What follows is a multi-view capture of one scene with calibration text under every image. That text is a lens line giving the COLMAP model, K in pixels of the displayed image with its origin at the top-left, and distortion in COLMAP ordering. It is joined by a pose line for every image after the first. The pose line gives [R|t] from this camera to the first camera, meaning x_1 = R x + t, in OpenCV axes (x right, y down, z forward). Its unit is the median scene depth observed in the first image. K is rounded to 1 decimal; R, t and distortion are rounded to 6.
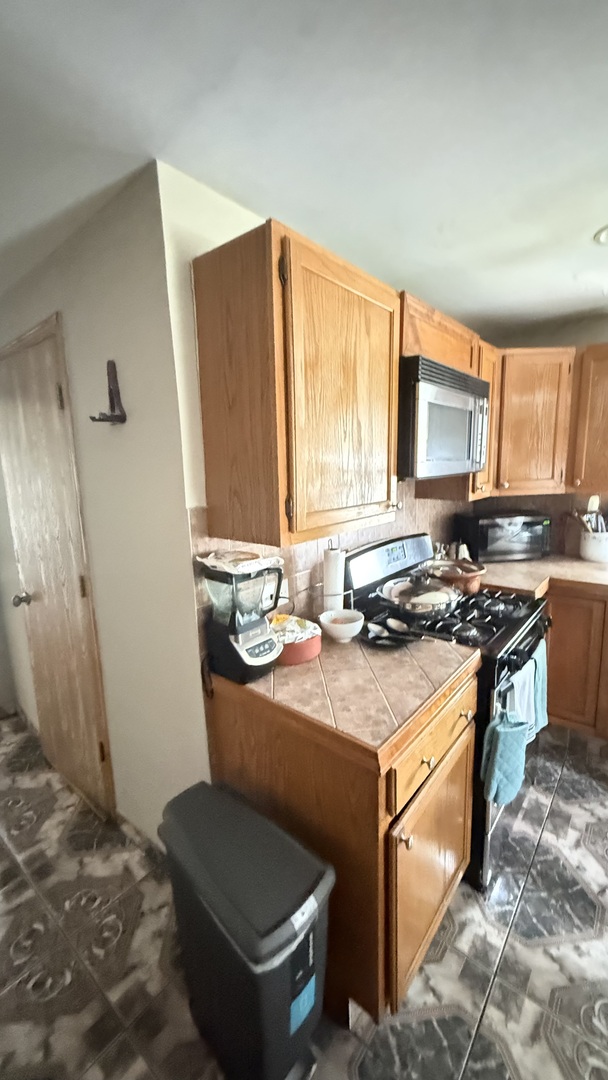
lens RADIAL K [[433.8, 0, 309.3], [0, 433.8, 539.6], [0, 0, 1]] dist [-0.001928, -0.000386]
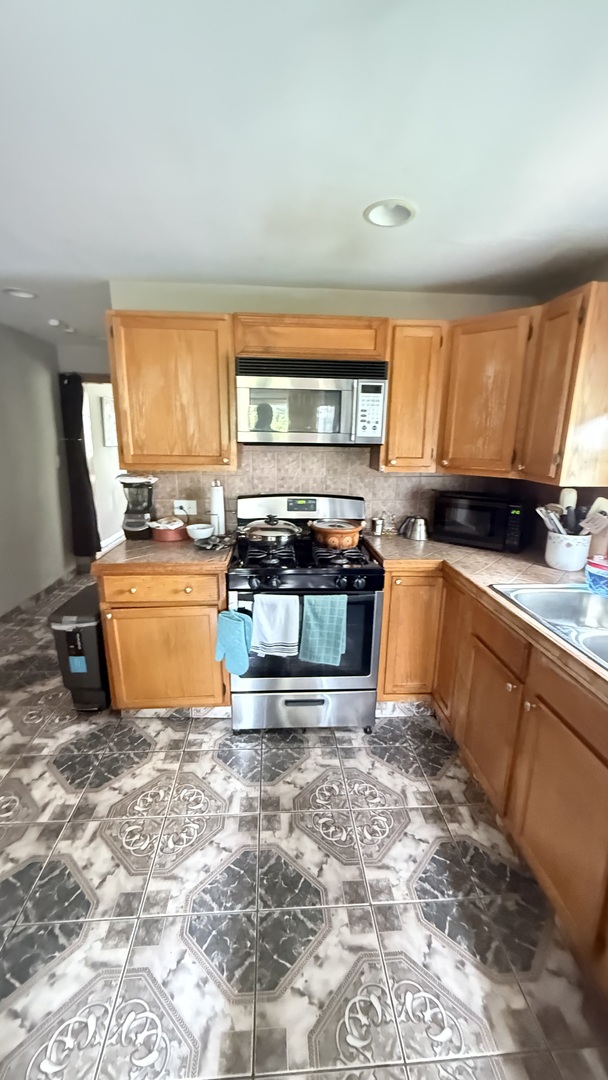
lens RADIAL K [[433.8, 0, 306.6], [0, 433.8, 540.2], [0, 0, 1]] dist [-0.001928, -0.000386]
pose [[0.677133, 0.196848, -0.709043, 1.129687], [-0.147985, 0.980298, 0.130830, -0.043257], [0.720827, 0.016338, 0.692922, 0.114602]]
